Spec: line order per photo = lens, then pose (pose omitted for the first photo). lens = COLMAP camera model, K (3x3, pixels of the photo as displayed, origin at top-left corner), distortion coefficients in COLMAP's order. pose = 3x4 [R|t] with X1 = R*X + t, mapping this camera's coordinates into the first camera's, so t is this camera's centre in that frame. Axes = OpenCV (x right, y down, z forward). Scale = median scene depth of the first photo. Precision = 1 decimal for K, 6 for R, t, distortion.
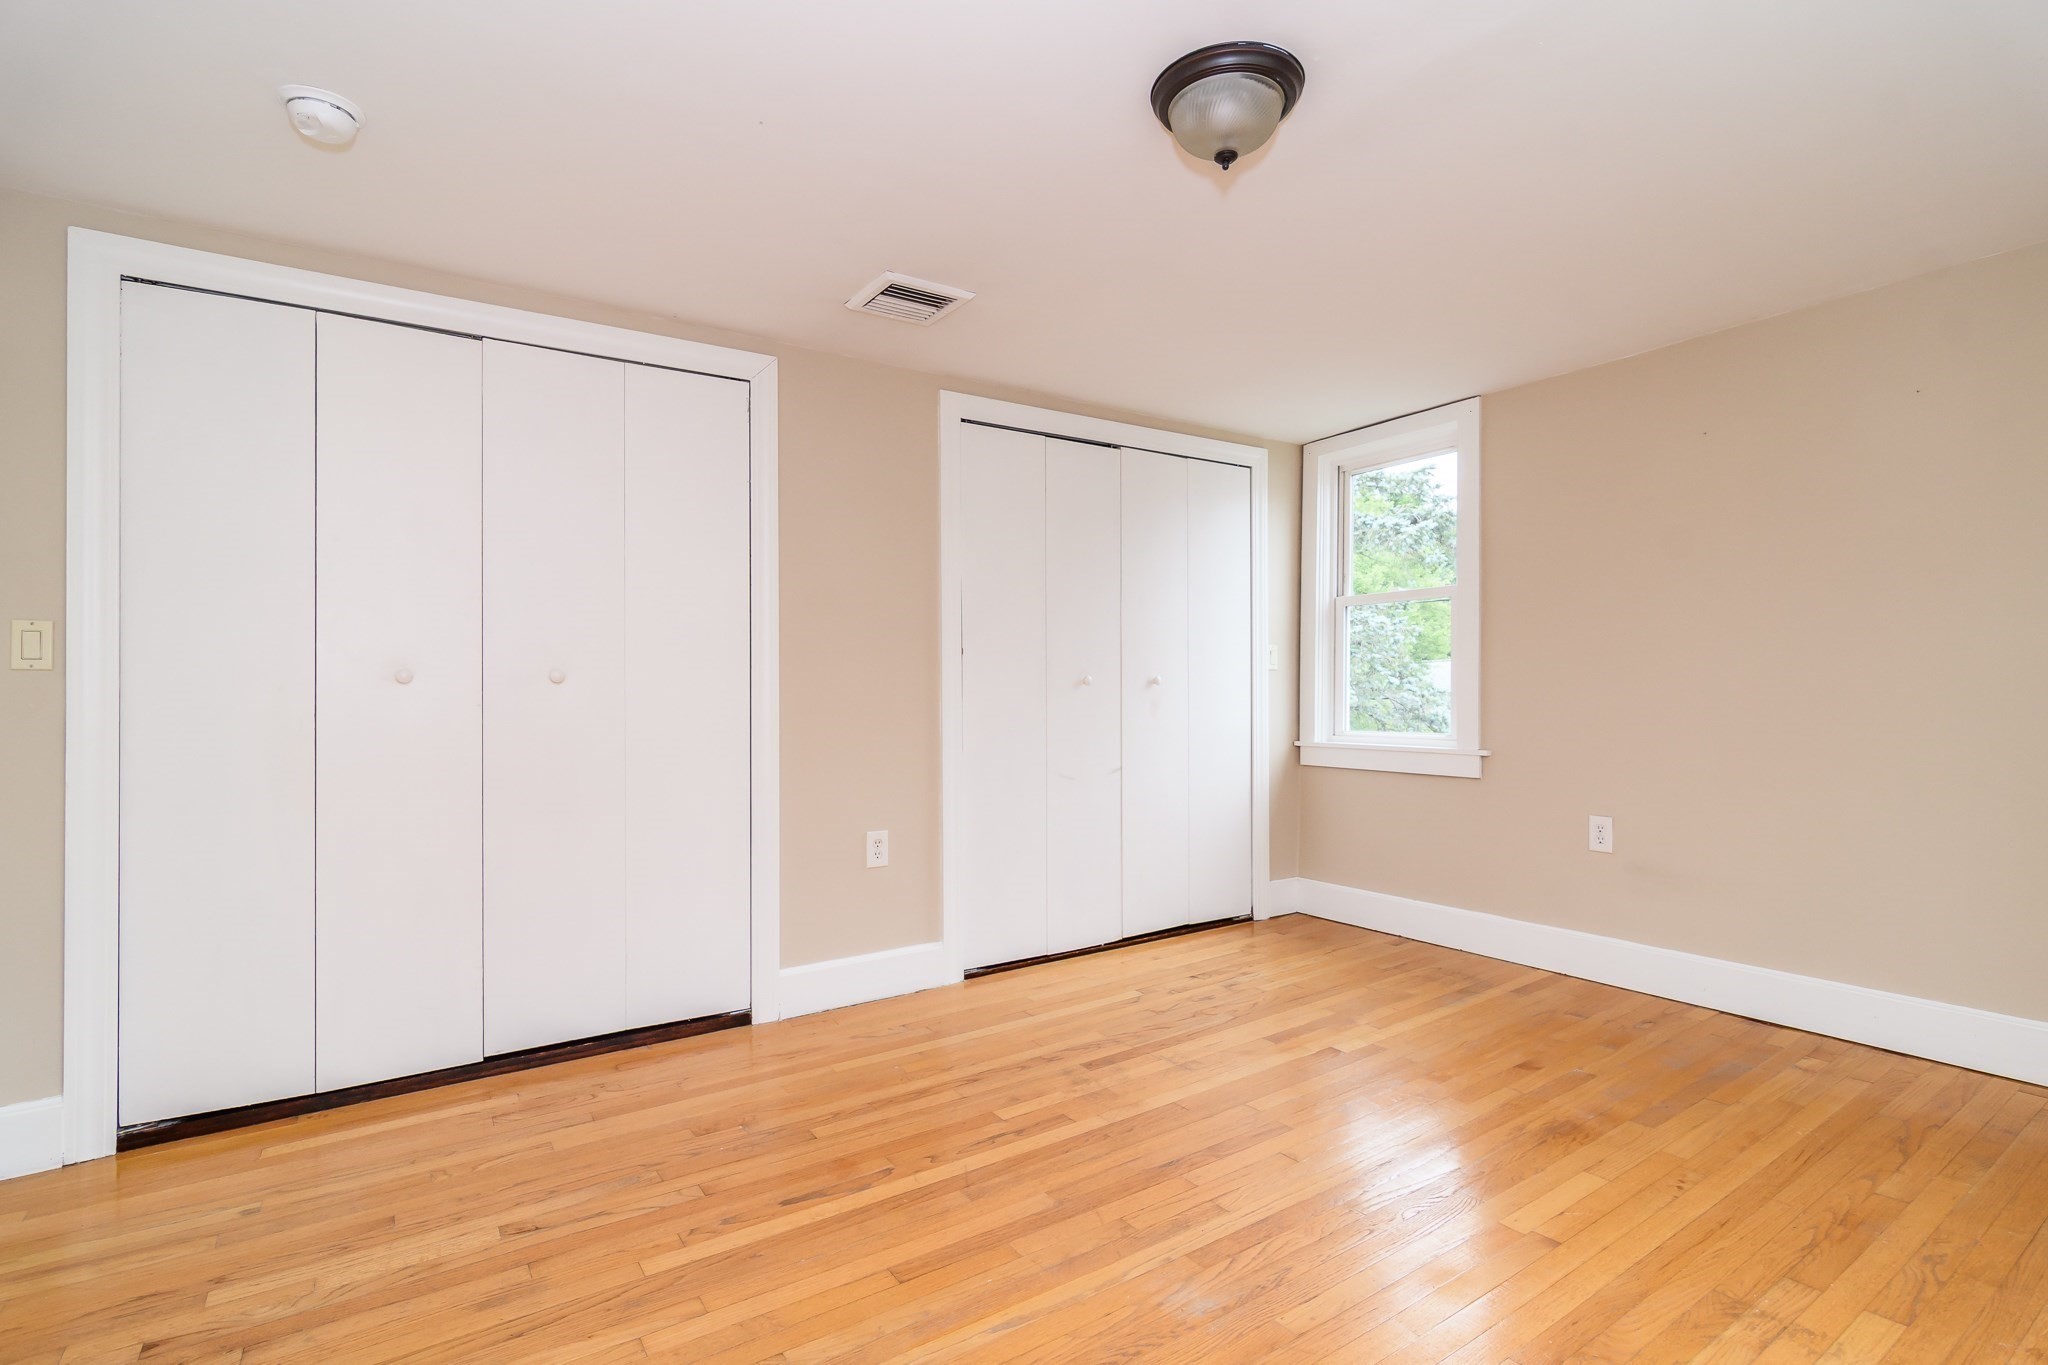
lens RADIAL K [[967.5, 0, 1024.0], [0, 967.5, 682.5], [0, 0, 1]] dist [-0.000271, 0.000185]
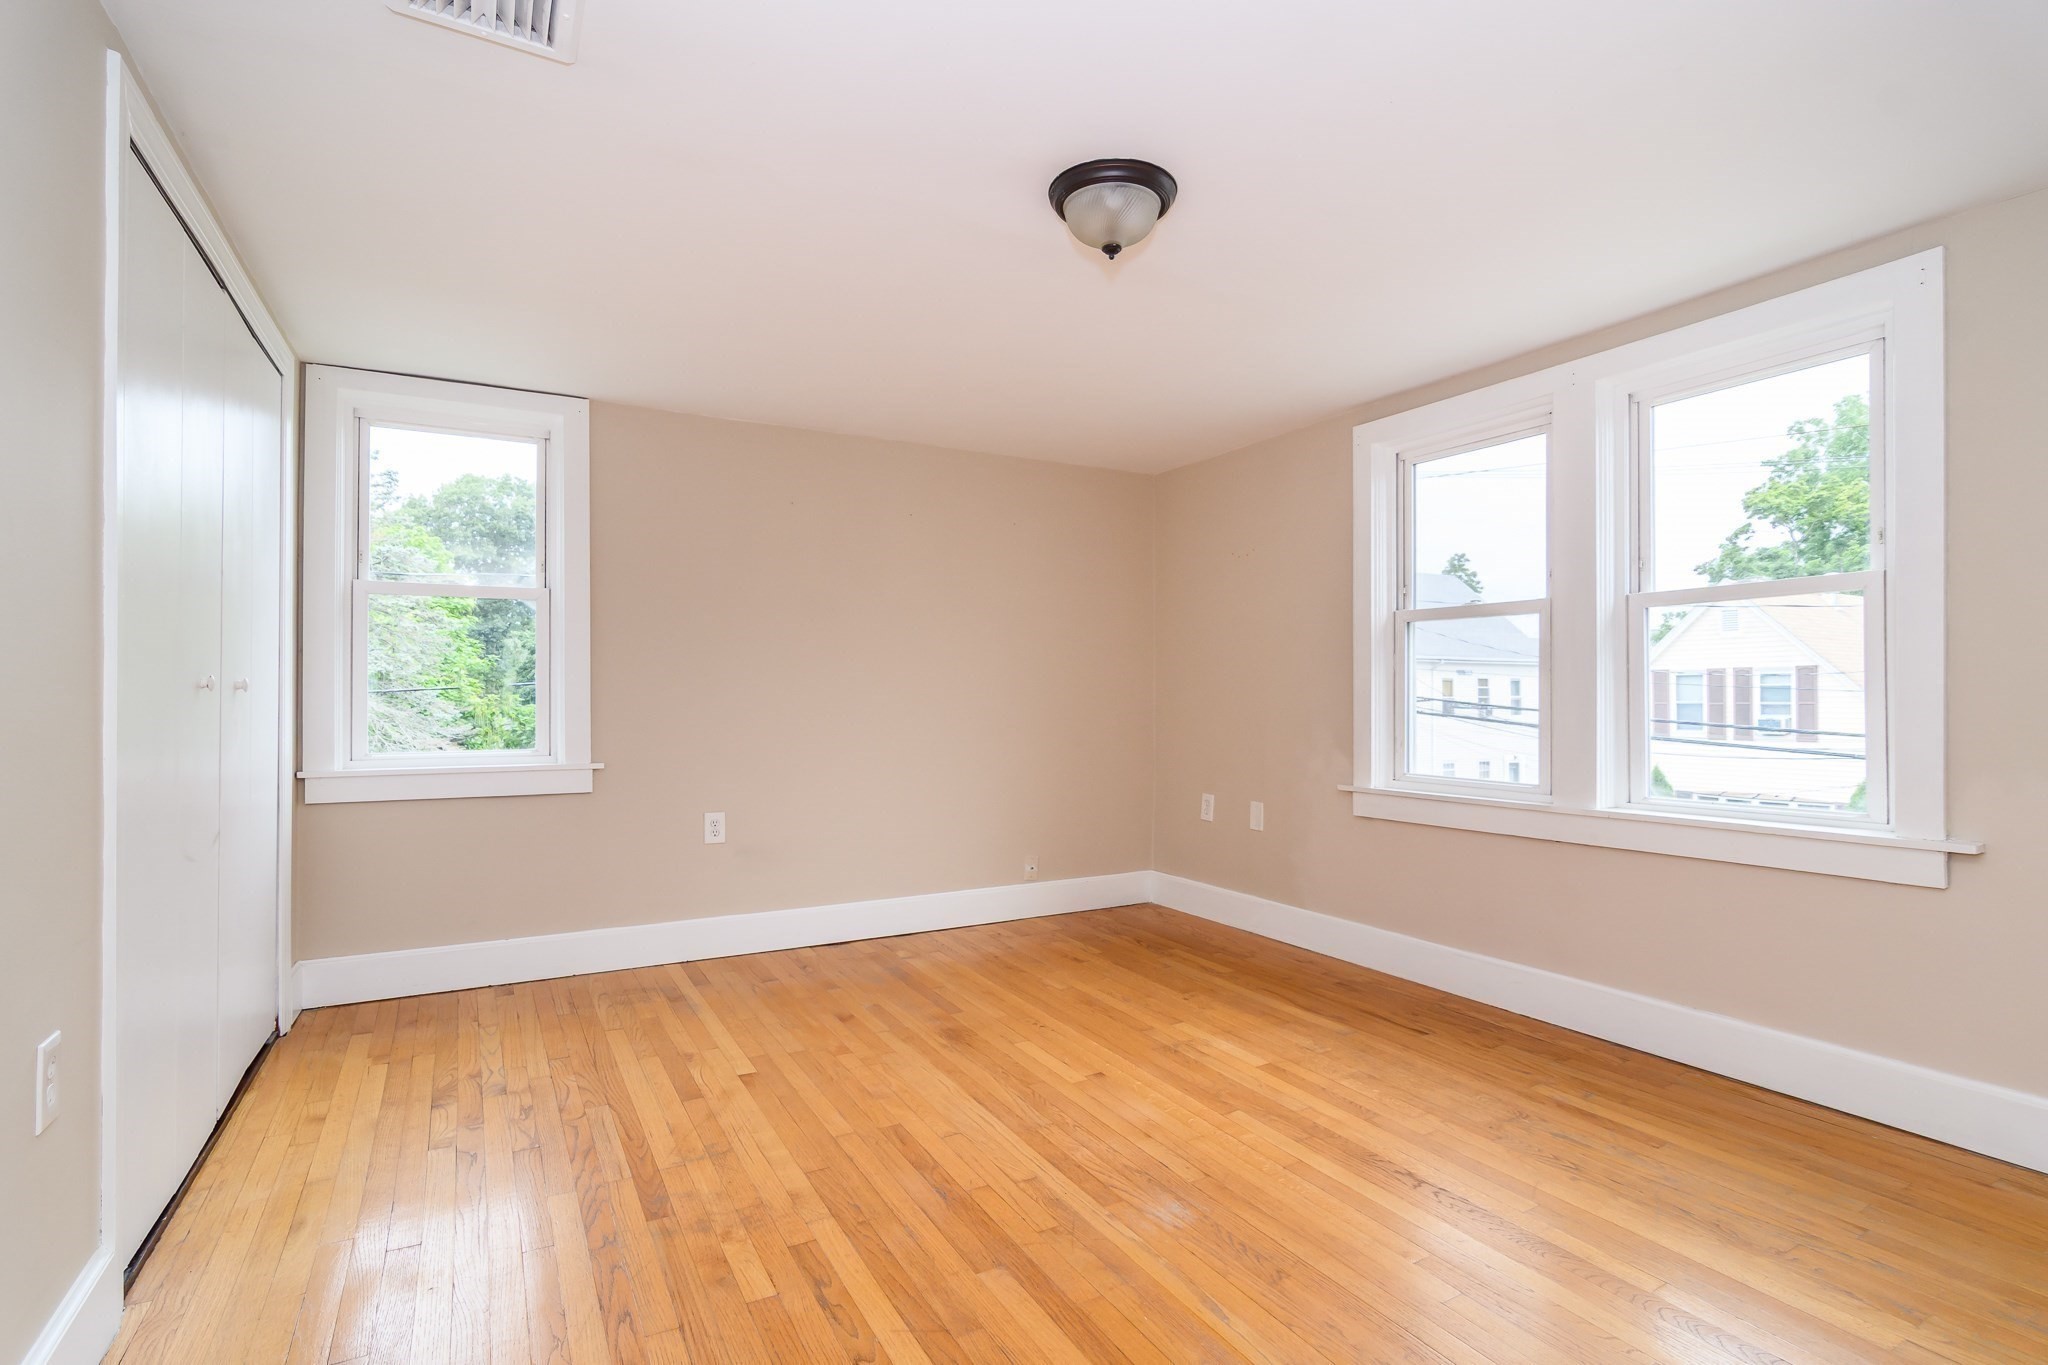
lens RADIAL K [[973.5, 0, 1024.0], [0, 973.5, 682.5], [0, 0, 1]] dist [-0.002262, -0.000397]
pose [[0.087525, 0.022745, 0.995903, -0.619862], [-0.011024, 0.999700, -0.021863, 0.006388], [-0.996101, -0.009065, 0.087749, 0.632463]]
